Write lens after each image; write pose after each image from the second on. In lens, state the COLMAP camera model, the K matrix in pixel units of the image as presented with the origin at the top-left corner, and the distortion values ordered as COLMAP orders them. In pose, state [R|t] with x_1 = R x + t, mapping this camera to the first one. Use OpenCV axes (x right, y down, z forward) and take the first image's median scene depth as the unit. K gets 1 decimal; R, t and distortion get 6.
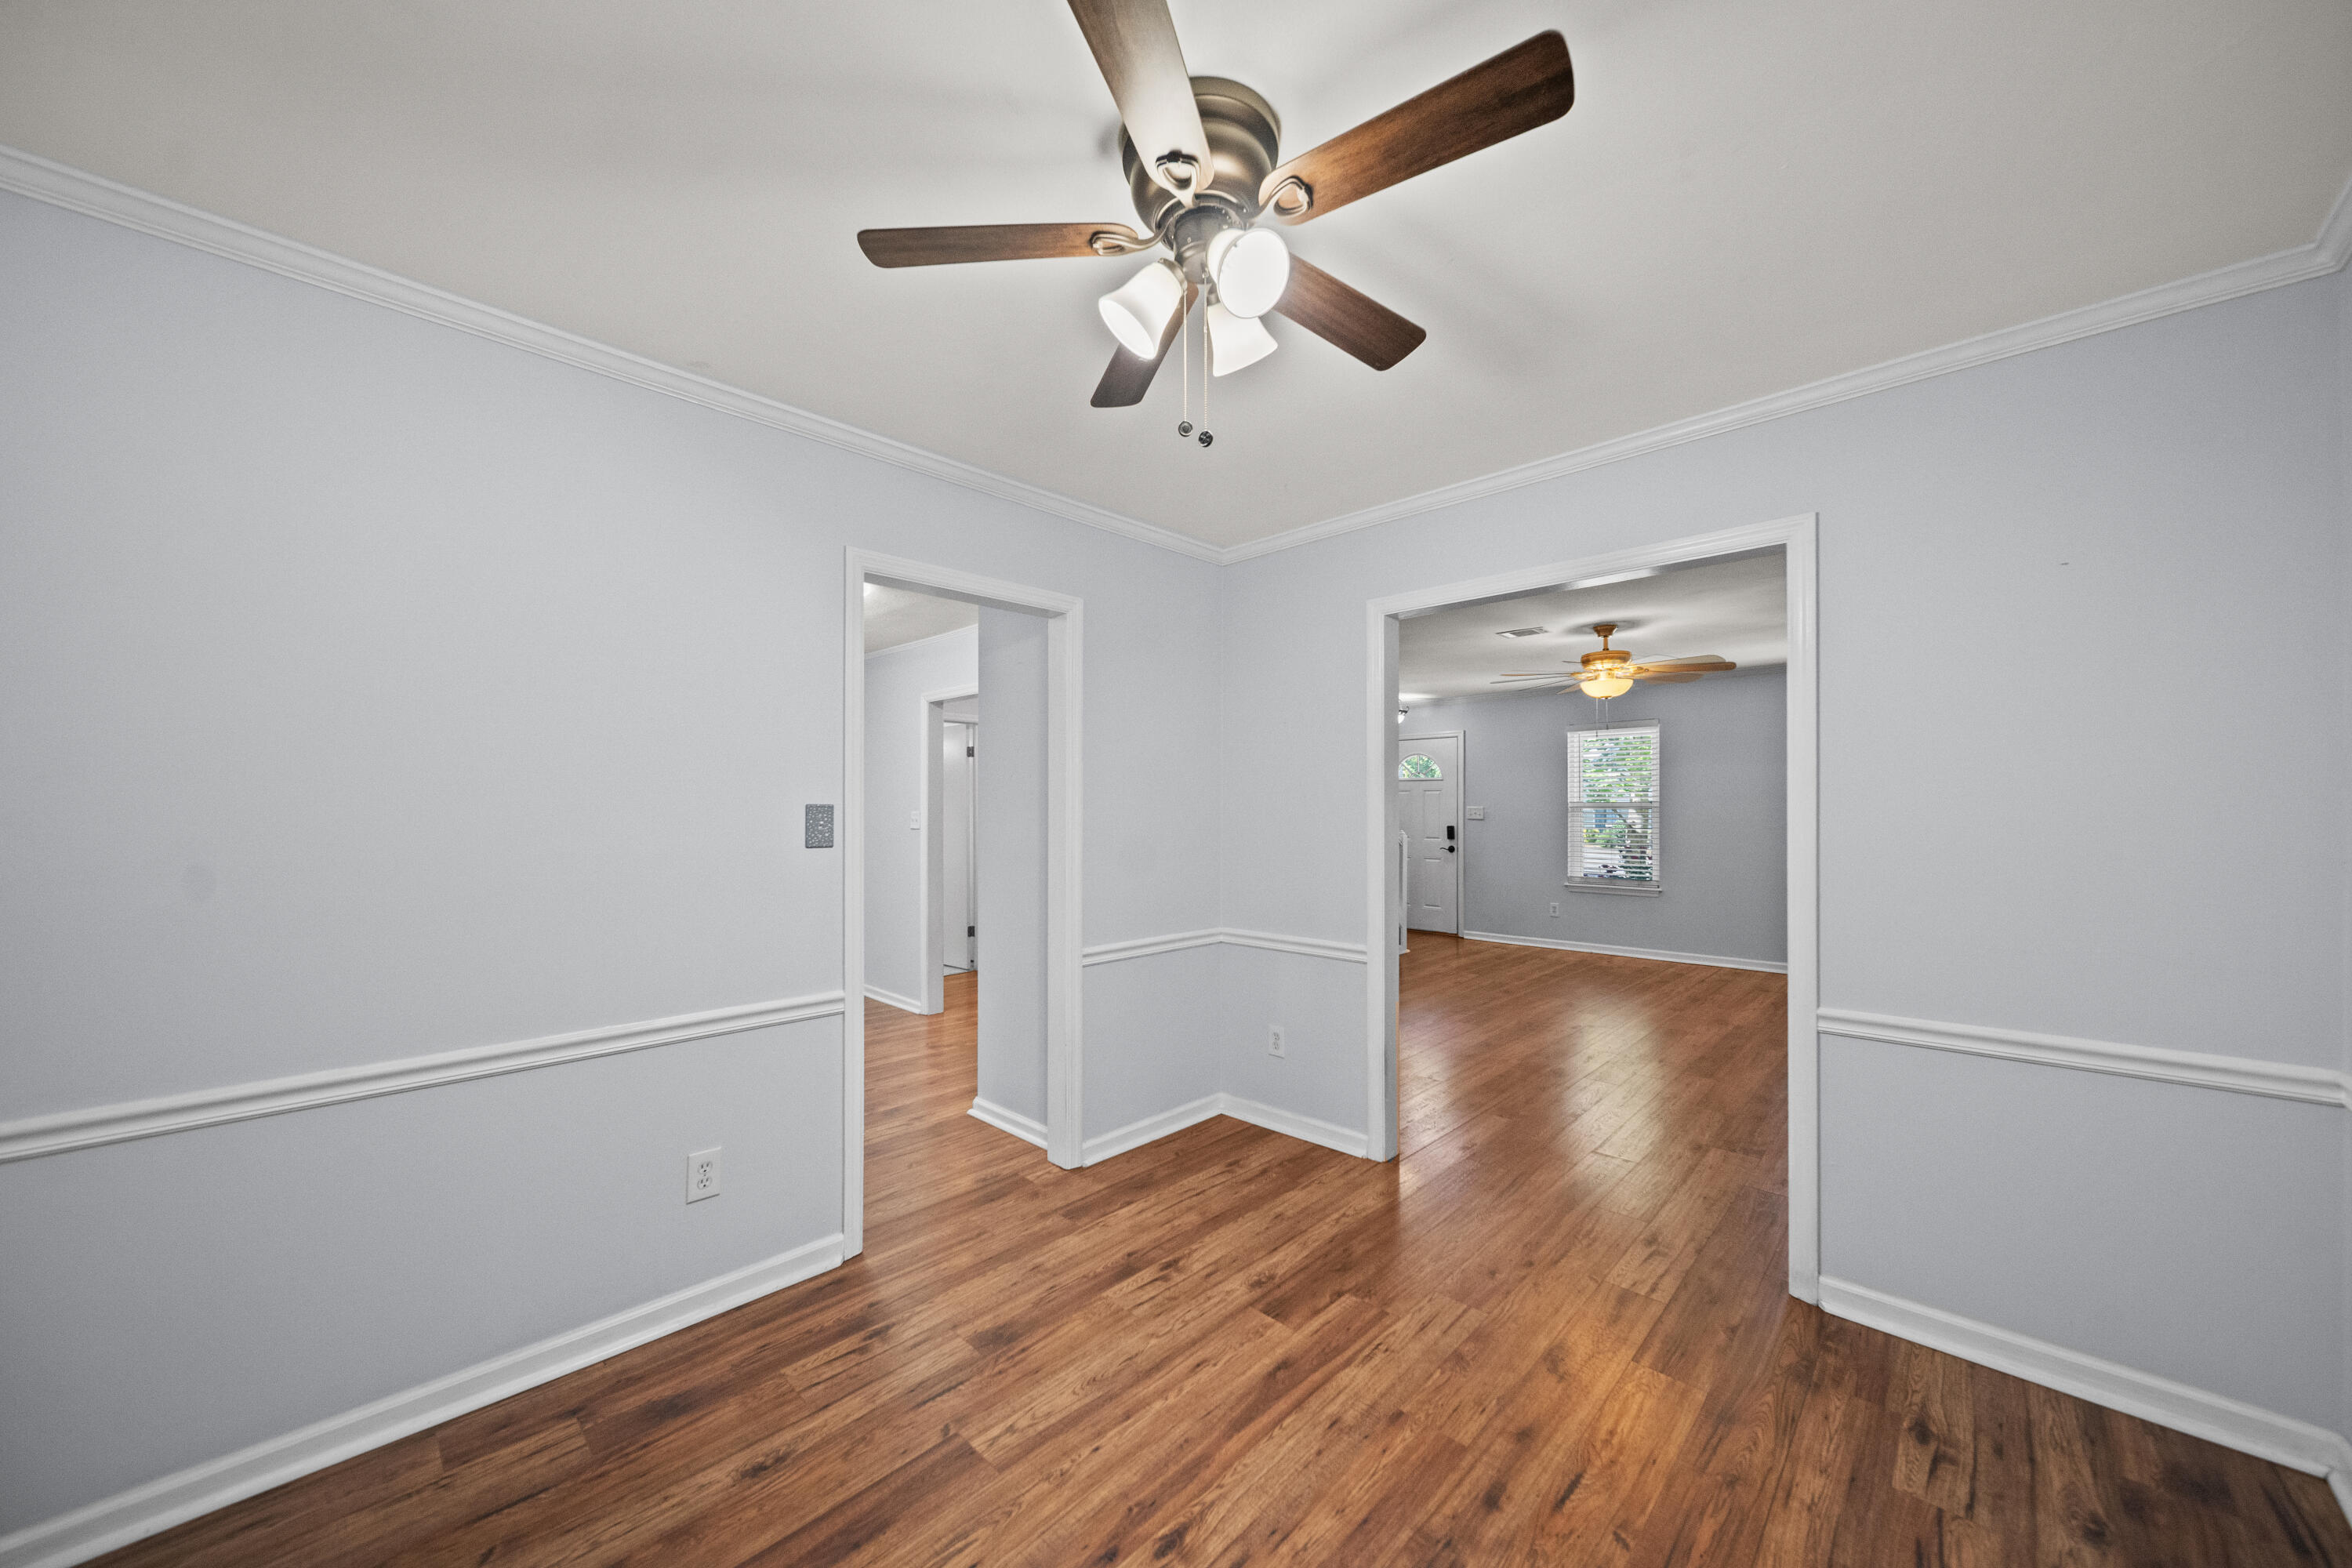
lens RADIAL K [[839.9, 0, 1176.0], [0, 839.9, 784.0], [0, 0, 1]] dist [-0.004727, -0.000315]
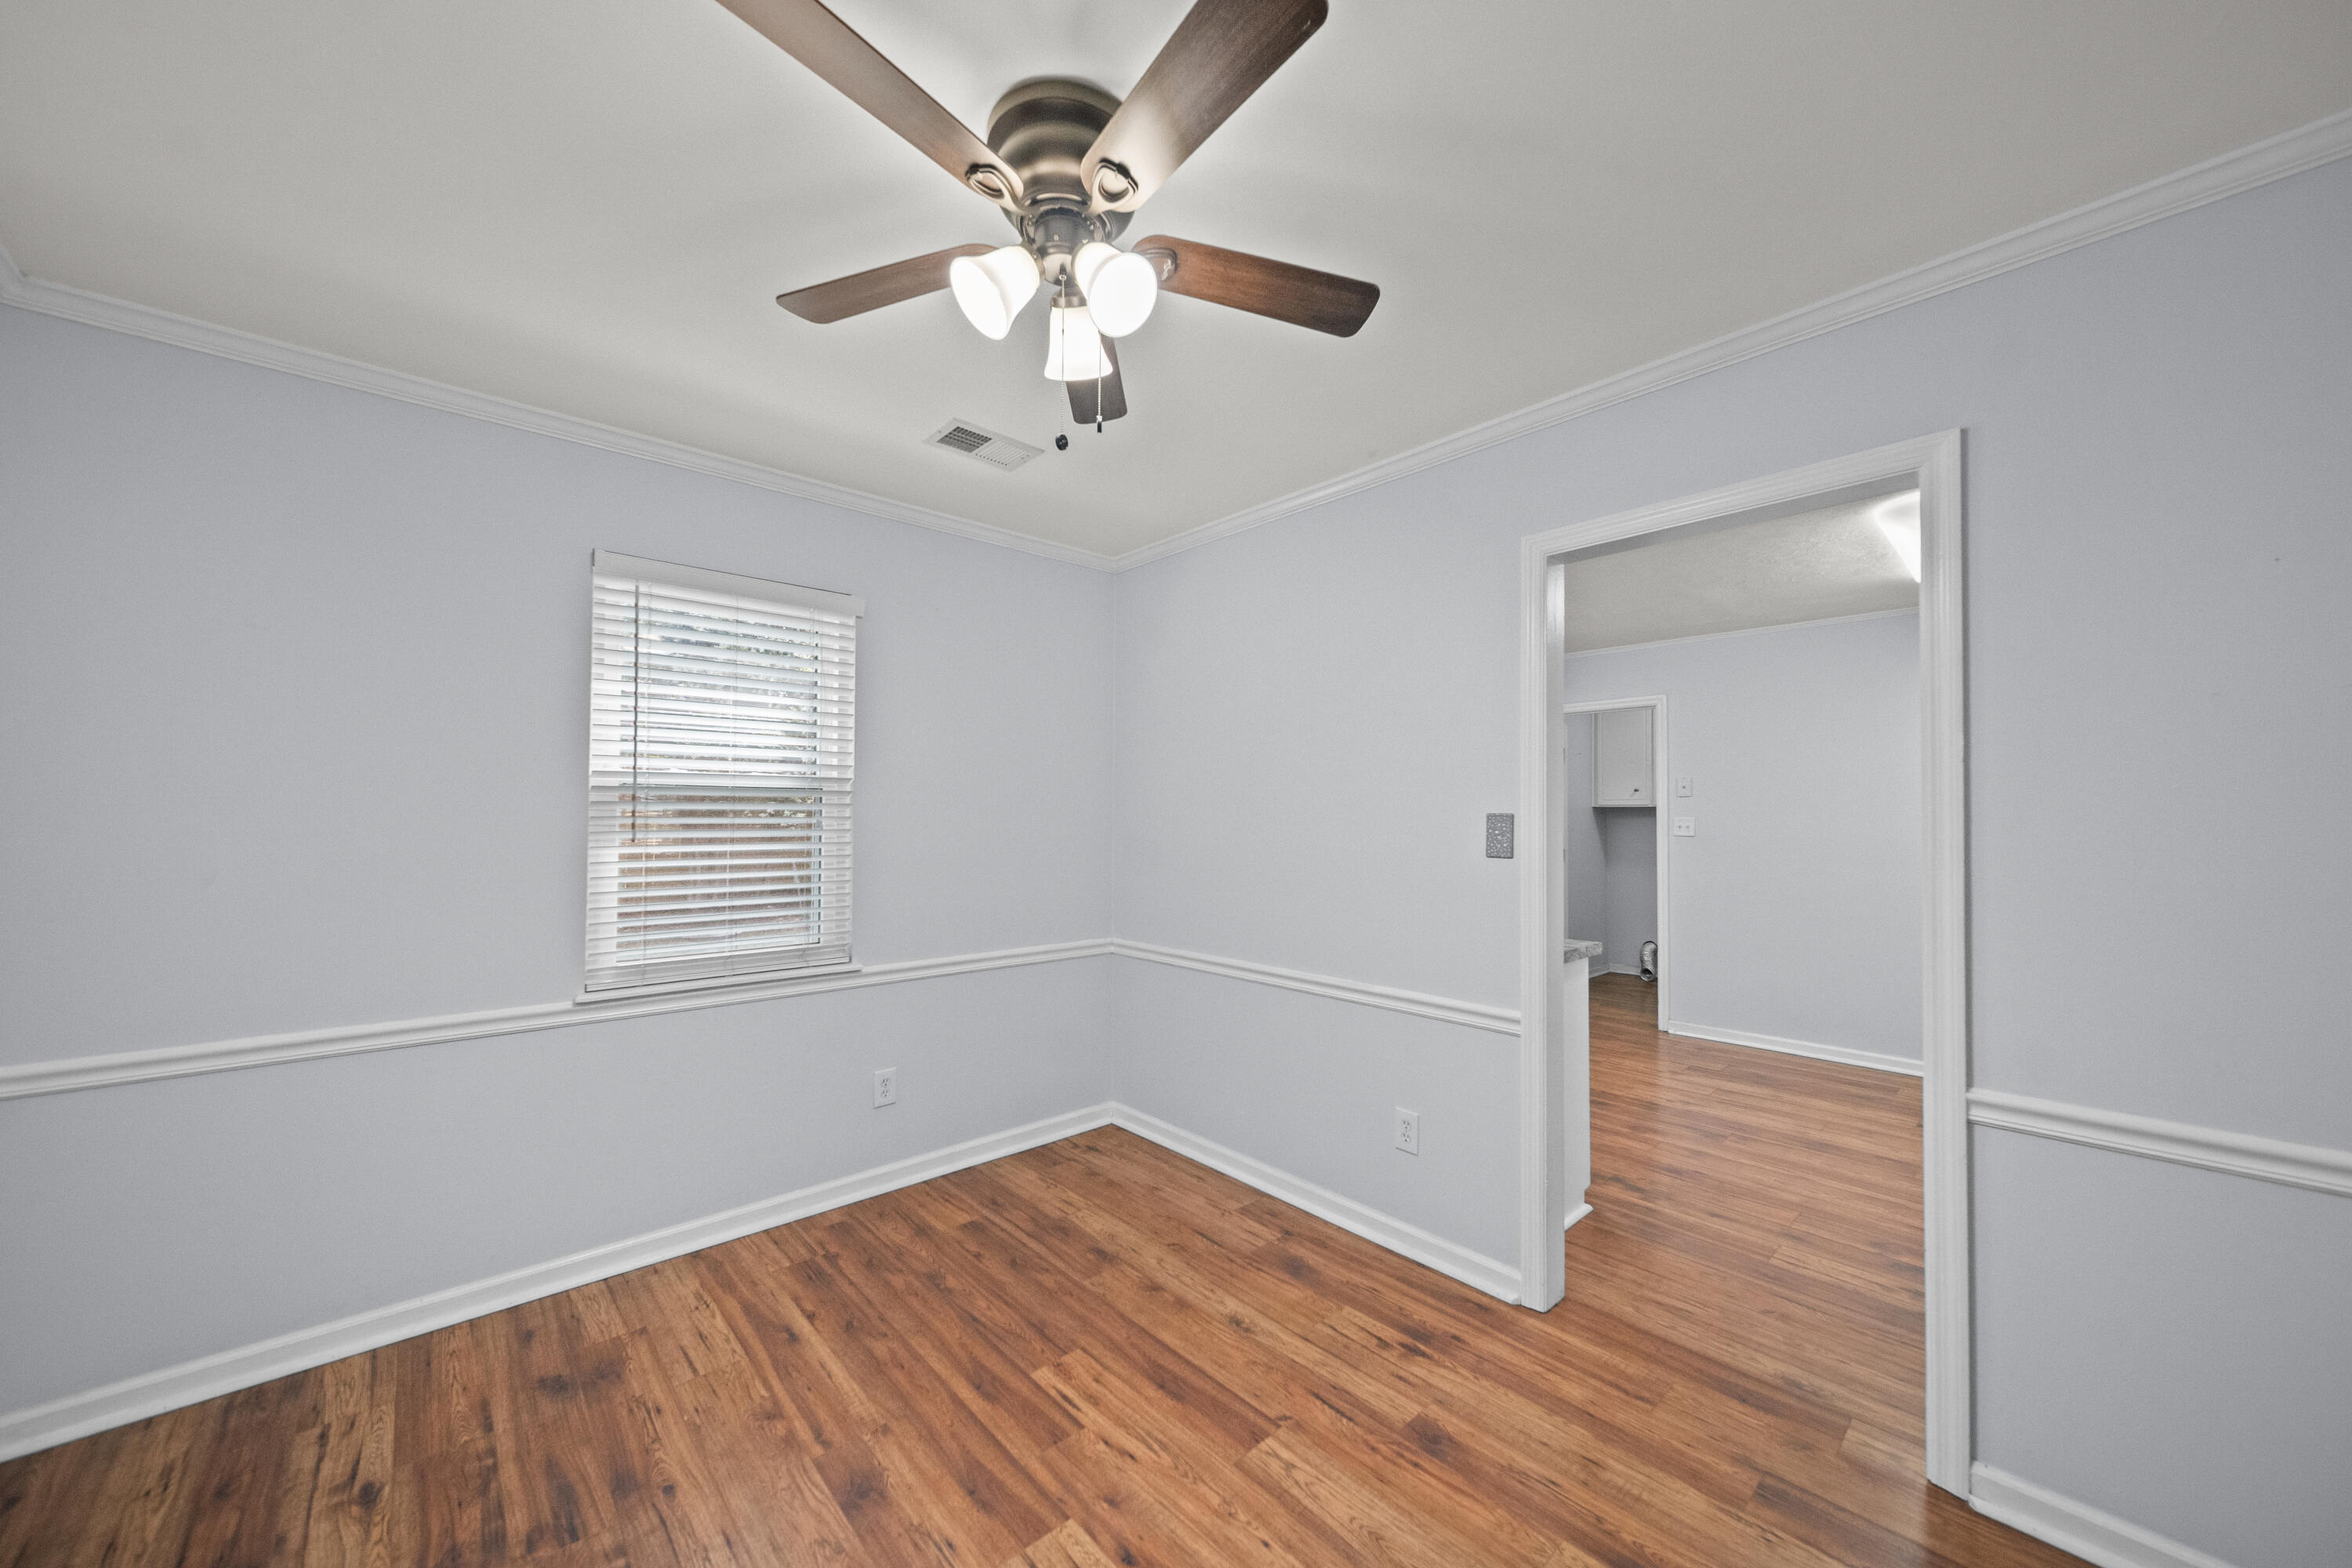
lens RADIAL K [[839.9, 0, 1176.0], [0, 839.9, 784.0], [0, 0, 1]] dist [-0.004727, -0.000315]
pose [[-0.068109, -0.034126, -0.997094, 0.714029], [0.022154, 0.999117, -0.035708, 0.020804], [0.997432, -0.024521, -0.067293, 0.860312]]
